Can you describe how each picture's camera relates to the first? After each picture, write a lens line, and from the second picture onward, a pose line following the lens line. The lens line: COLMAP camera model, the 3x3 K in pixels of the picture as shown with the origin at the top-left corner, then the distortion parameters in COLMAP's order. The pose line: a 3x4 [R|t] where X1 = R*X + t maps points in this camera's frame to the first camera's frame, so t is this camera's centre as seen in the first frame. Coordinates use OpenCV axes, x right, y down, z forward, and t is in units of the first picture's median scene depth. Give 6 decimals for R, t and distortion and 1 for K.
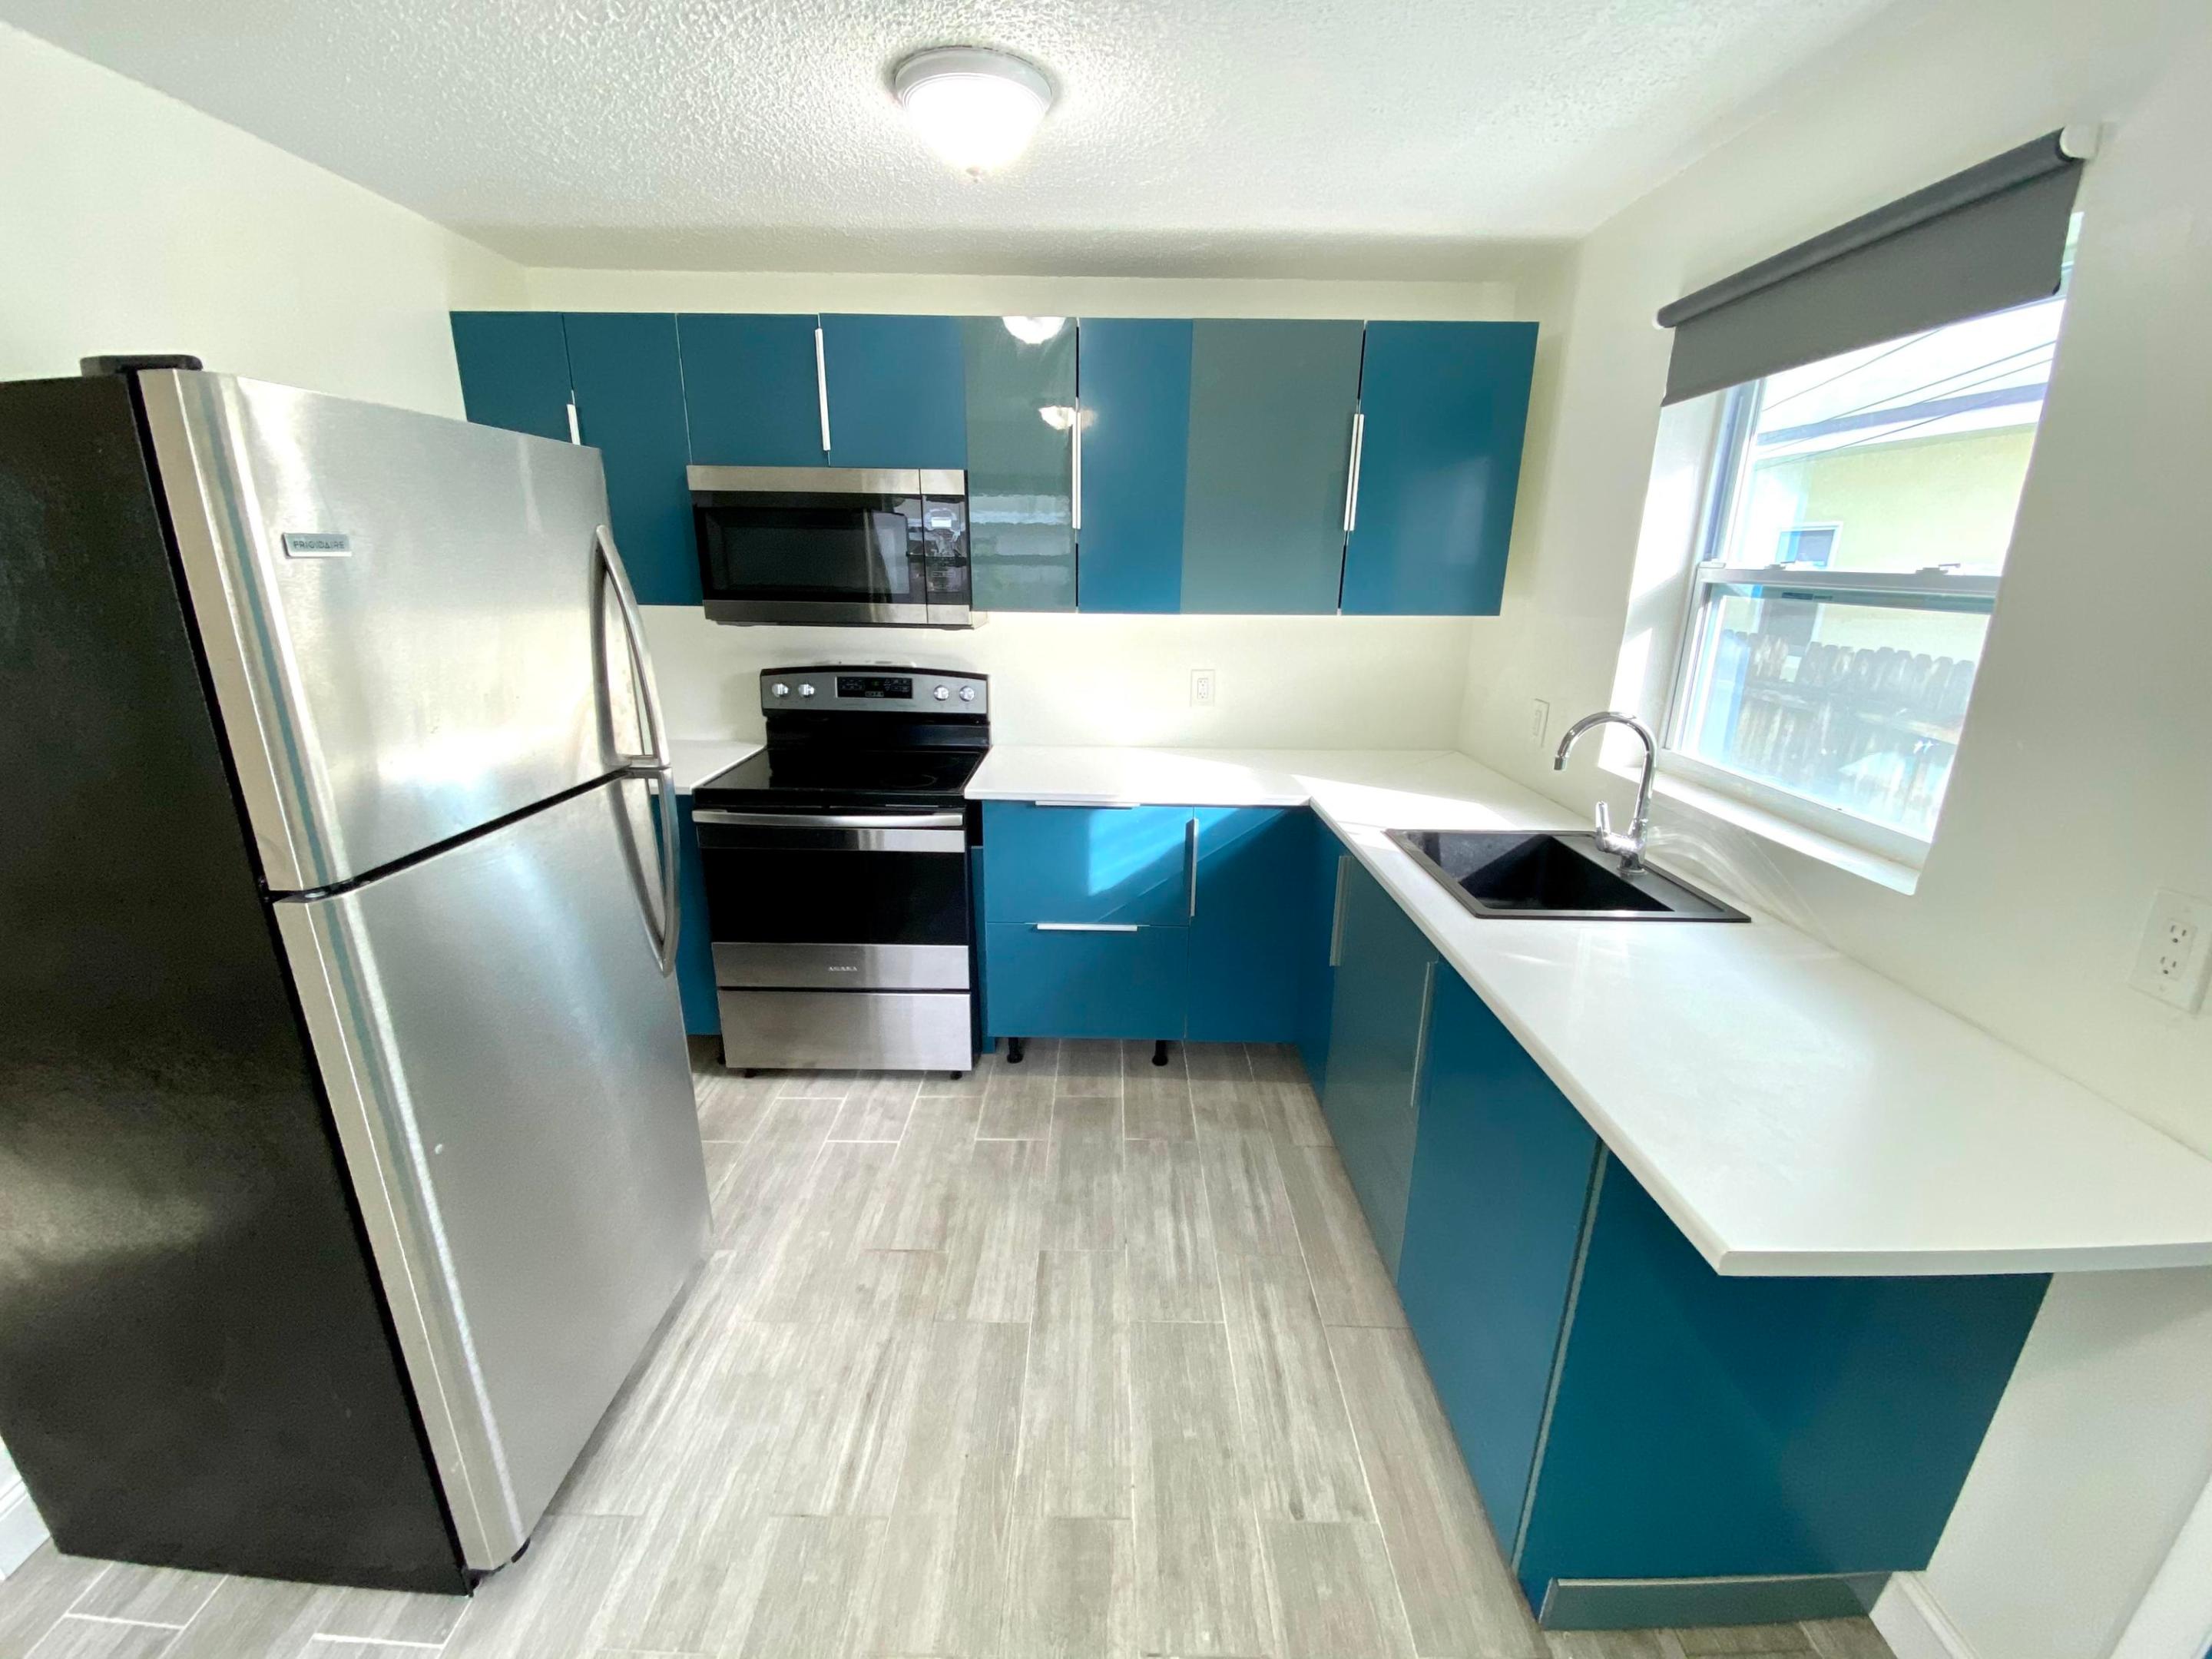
lens RADIAL K [[896.7, 0, 1099.3], [0, 896.7, 826.7], [0, 0, 1]] dist [0.008267, -0.013776]
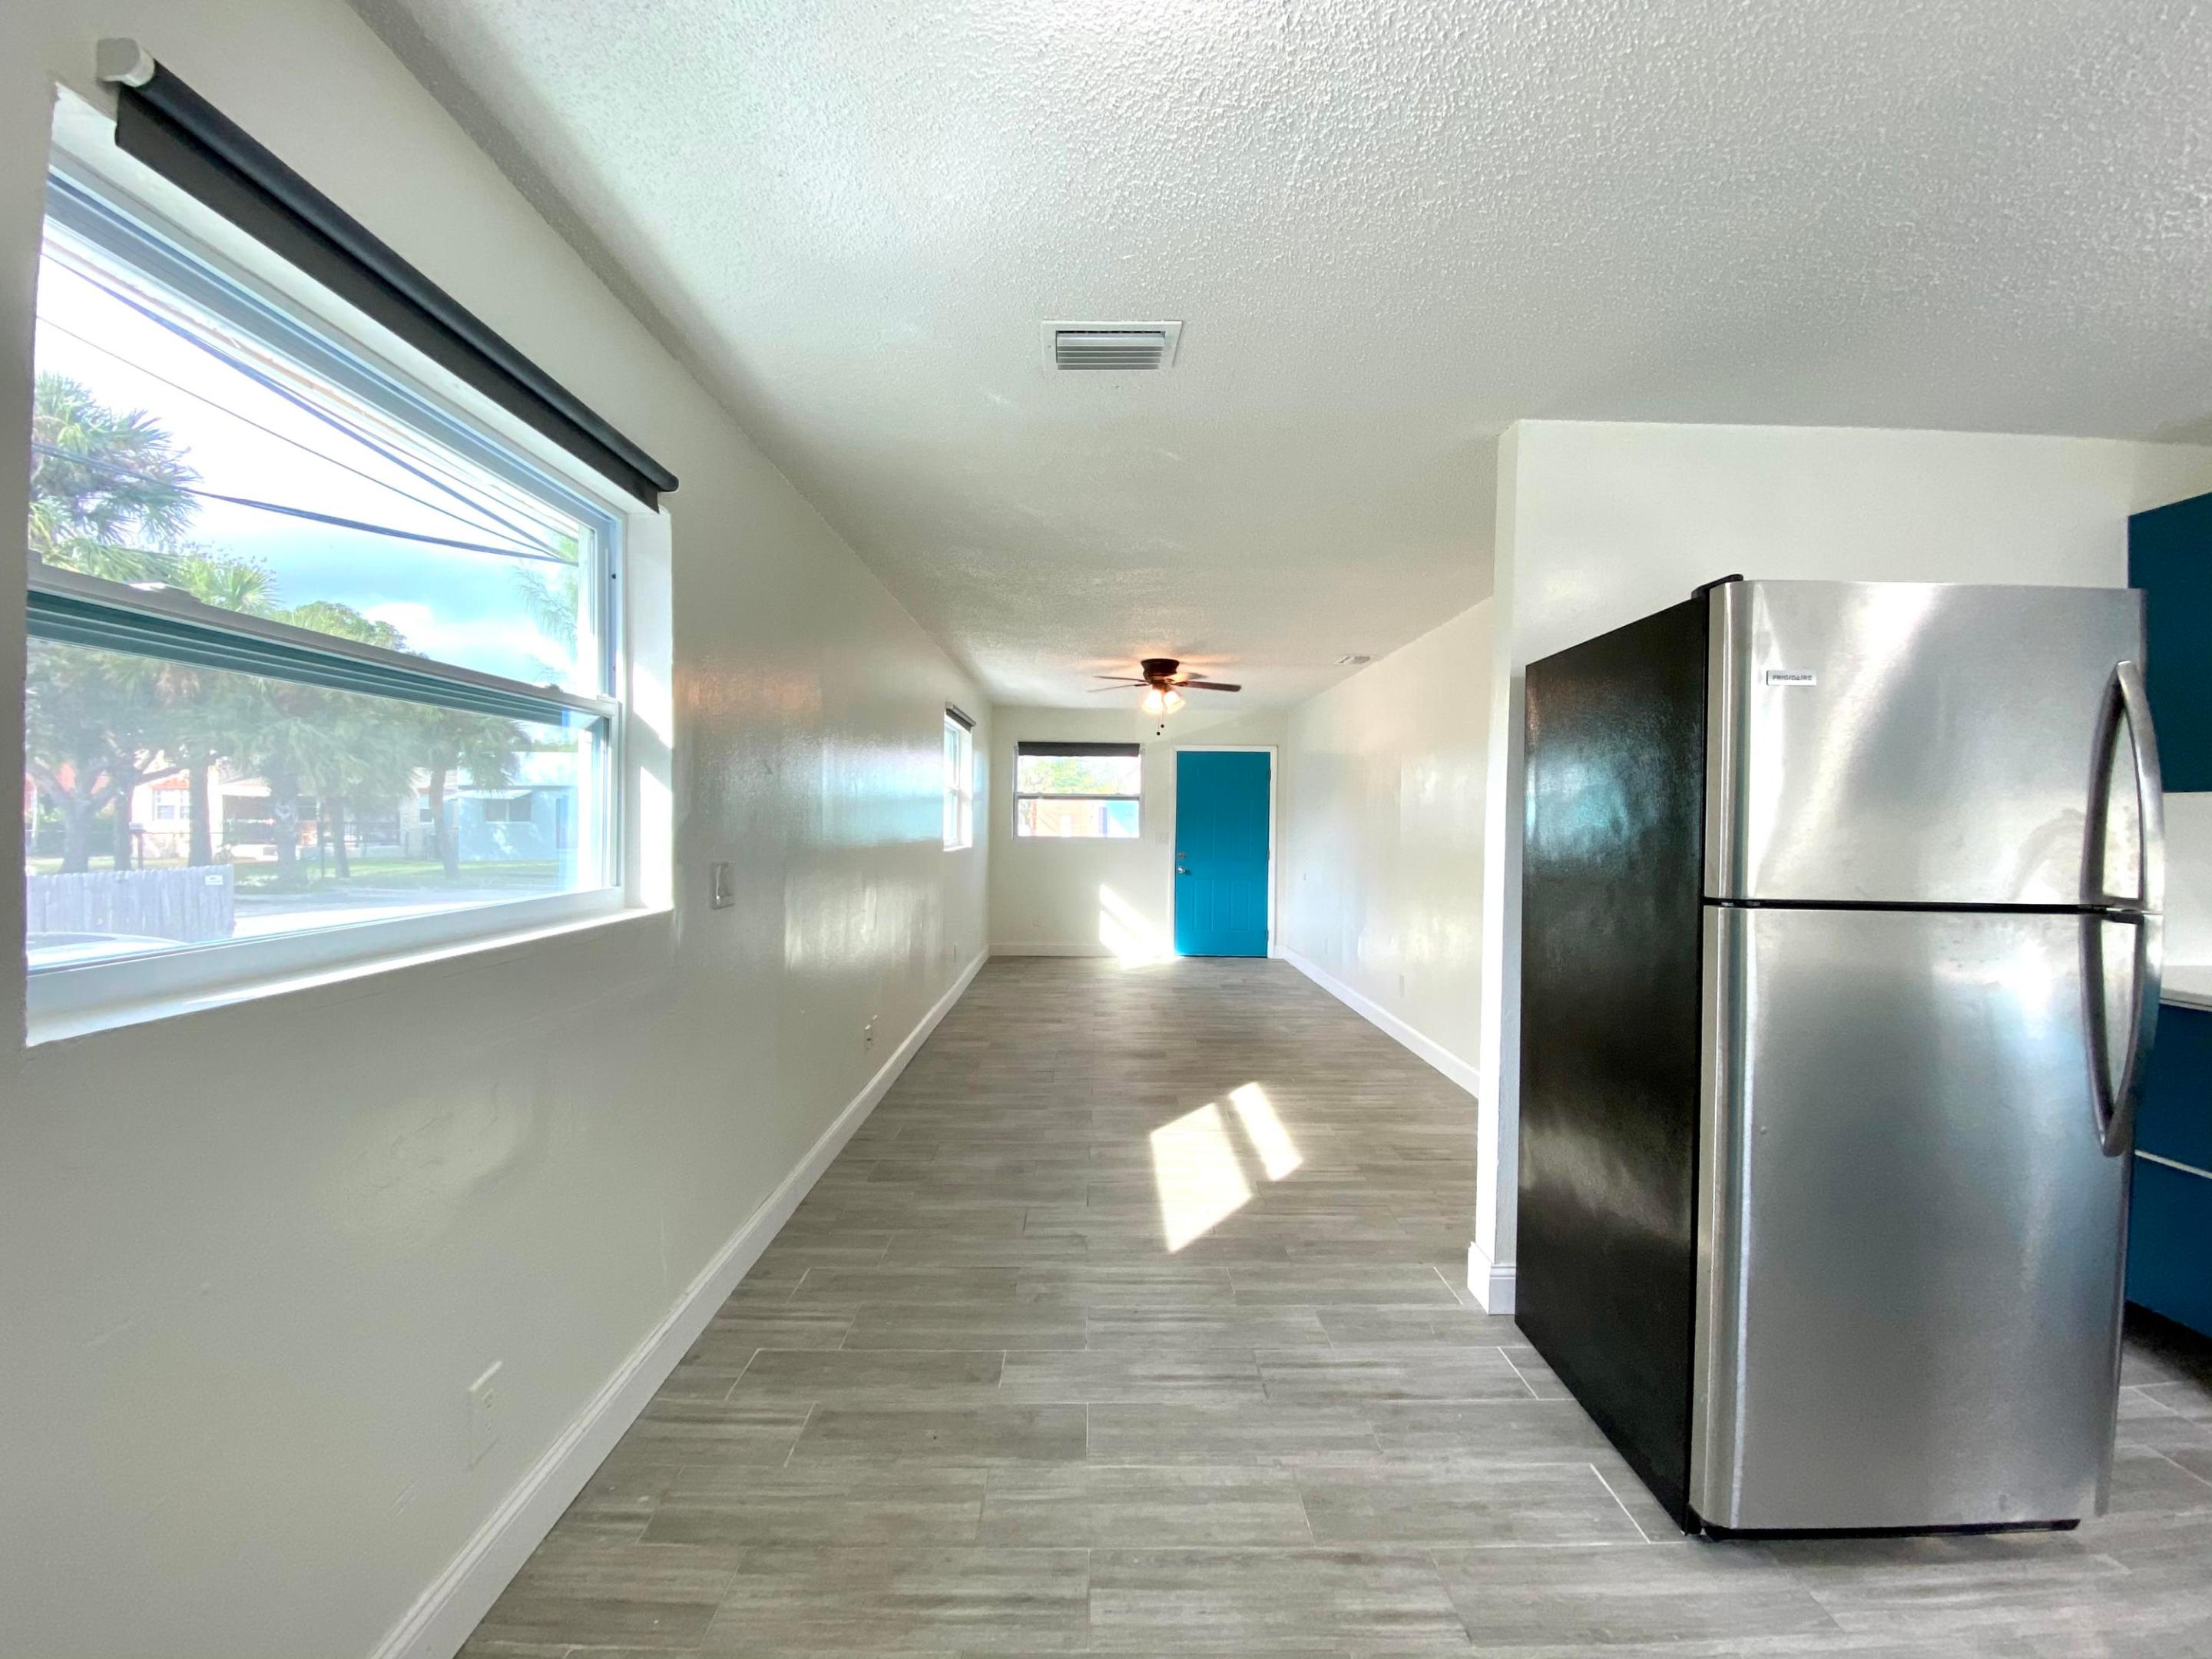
lens RADIAL K [[896.7, 0, 1101.7], [0, 896.7, 829.7], [0, 0, 1]] dist [0.008267, -0.013776]
pose [[0.010780, 0.002867, -0.999938, 0.299648], [-0.301955, 0.953322, -0.000522, 0.134664], [0.953261, 0.301942, 0.011143, -0.024465]]
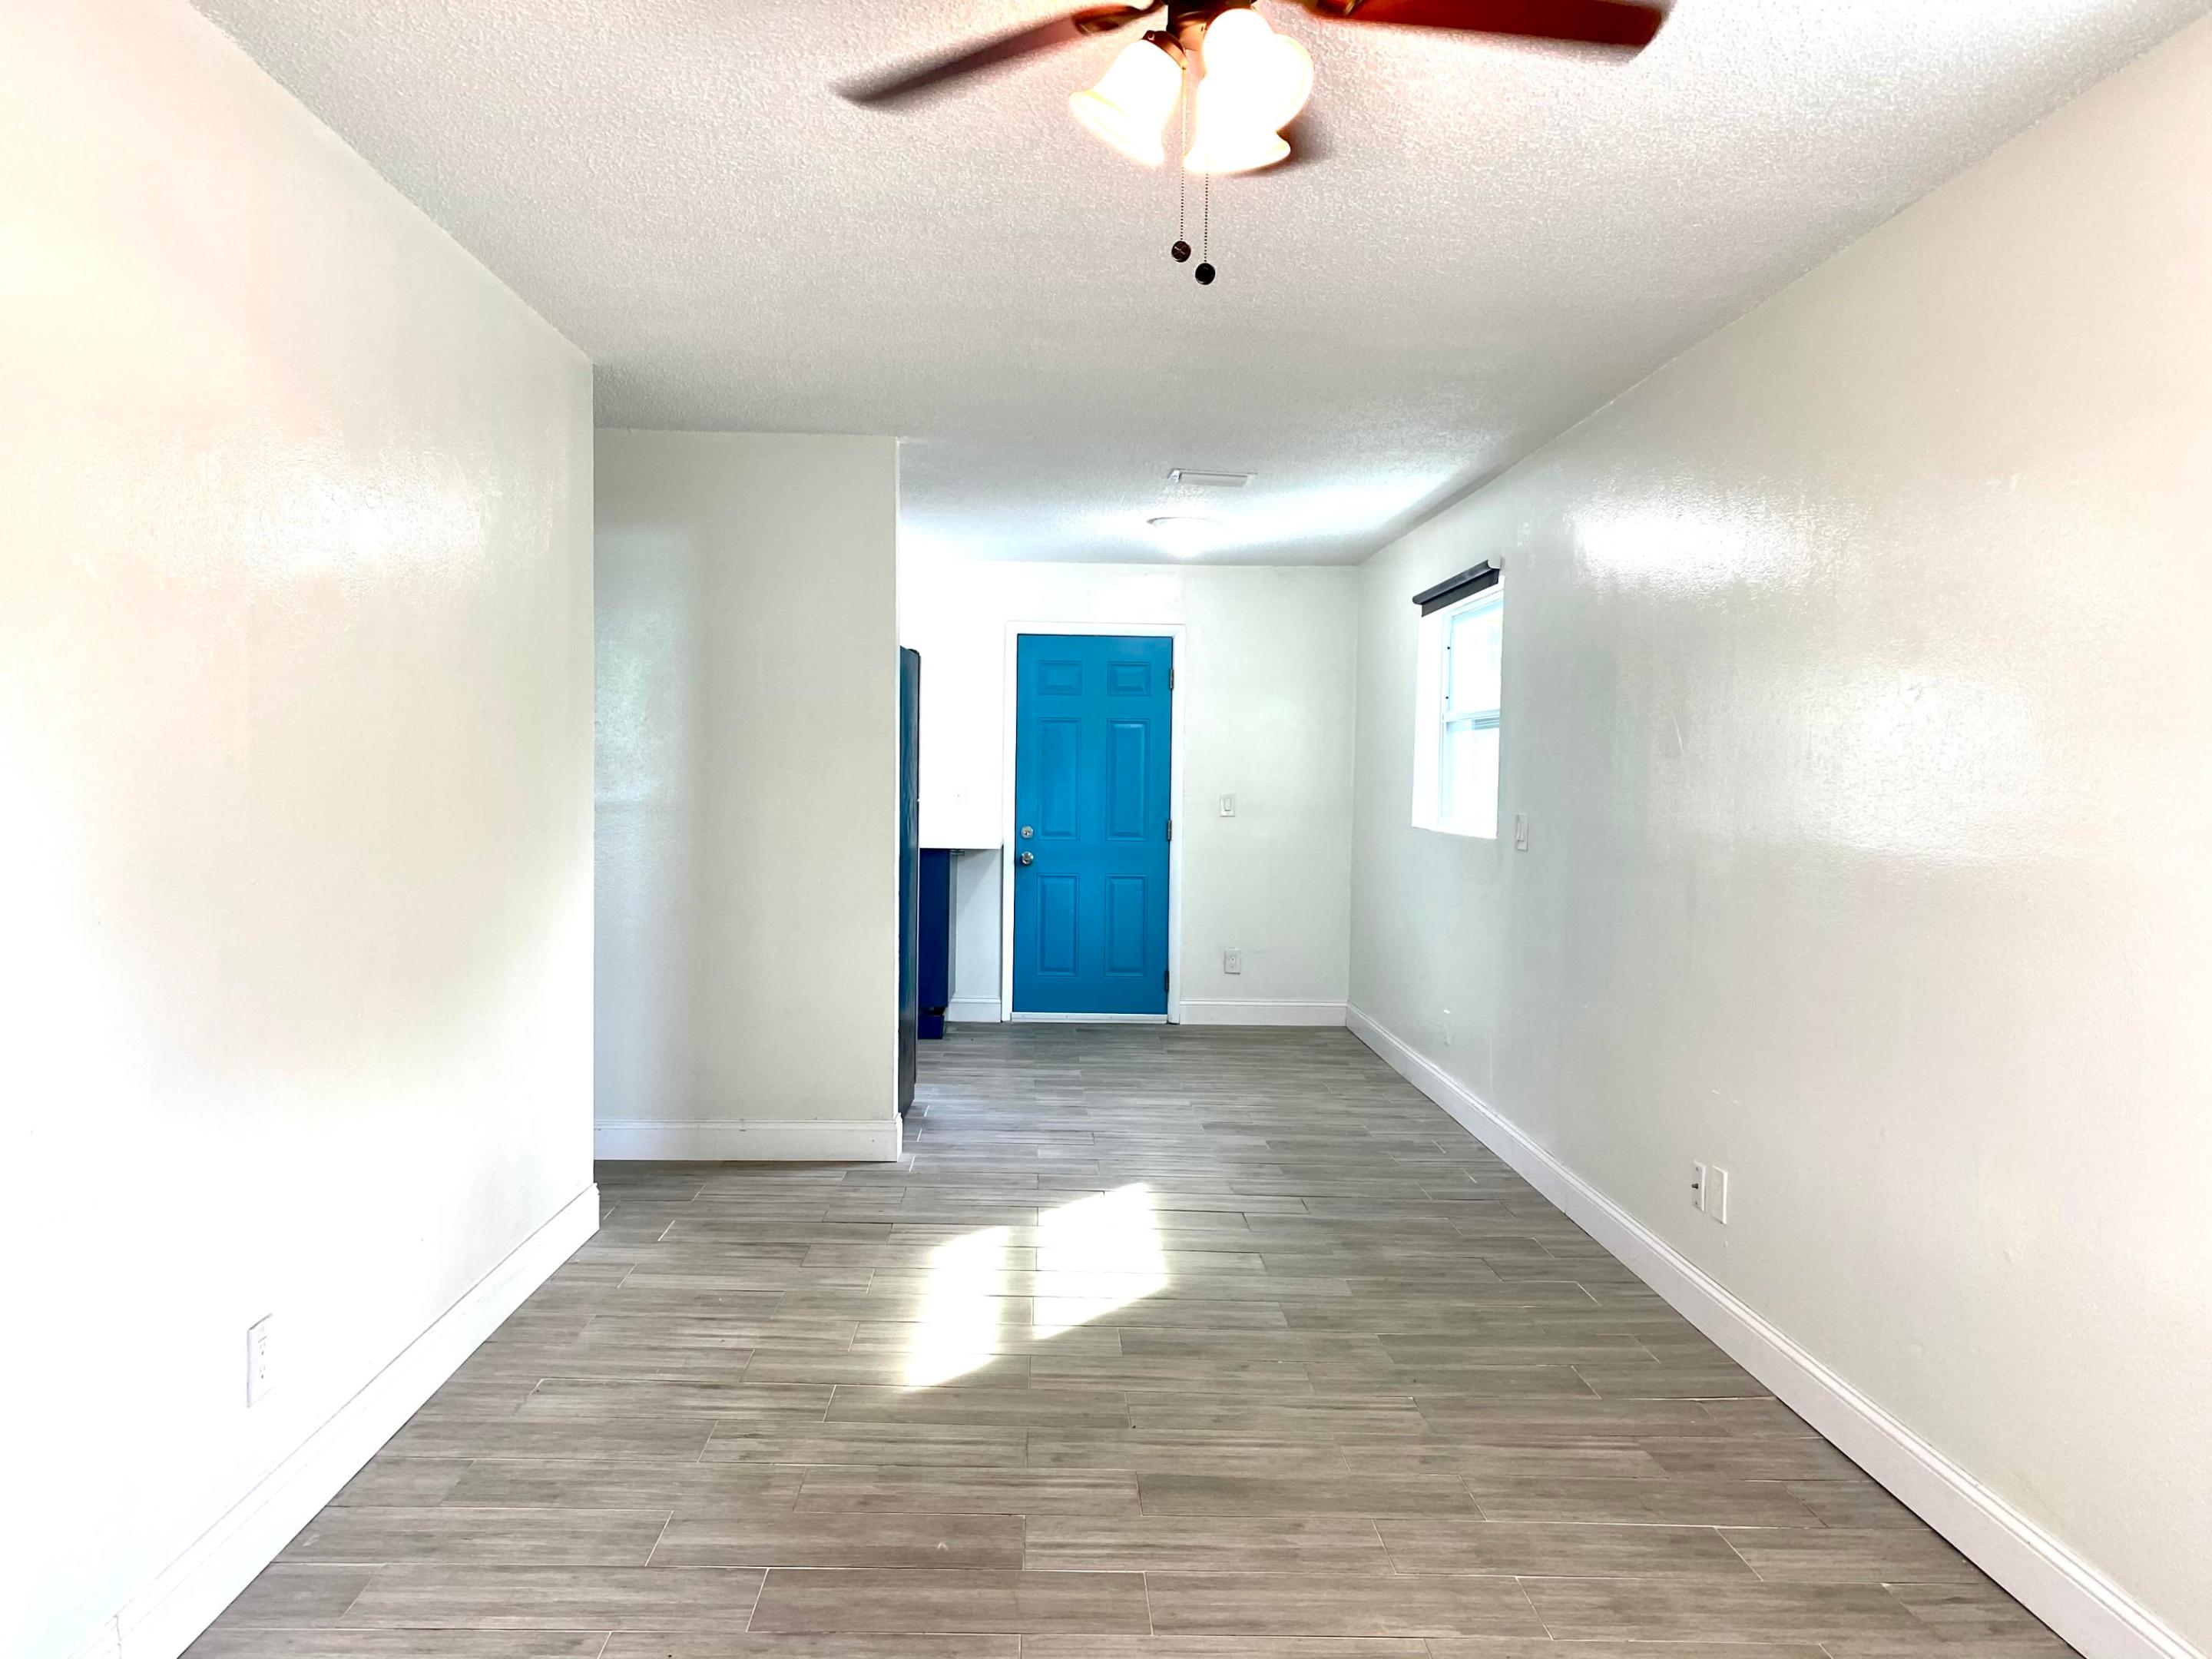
lens RADIAL K [[1709.2, 0, 1099.7], [0, 1709.2, 814.6], [0, 0, 1]] dist [-0.023557, 0.027905]
pose [[-0.035988, -0.036876, 0.998672, -3.636468], [0.277539, 0.959639, 0.045437, 0.012738], [-0.960040, 0.278806, -0.024301, 0.255413]]
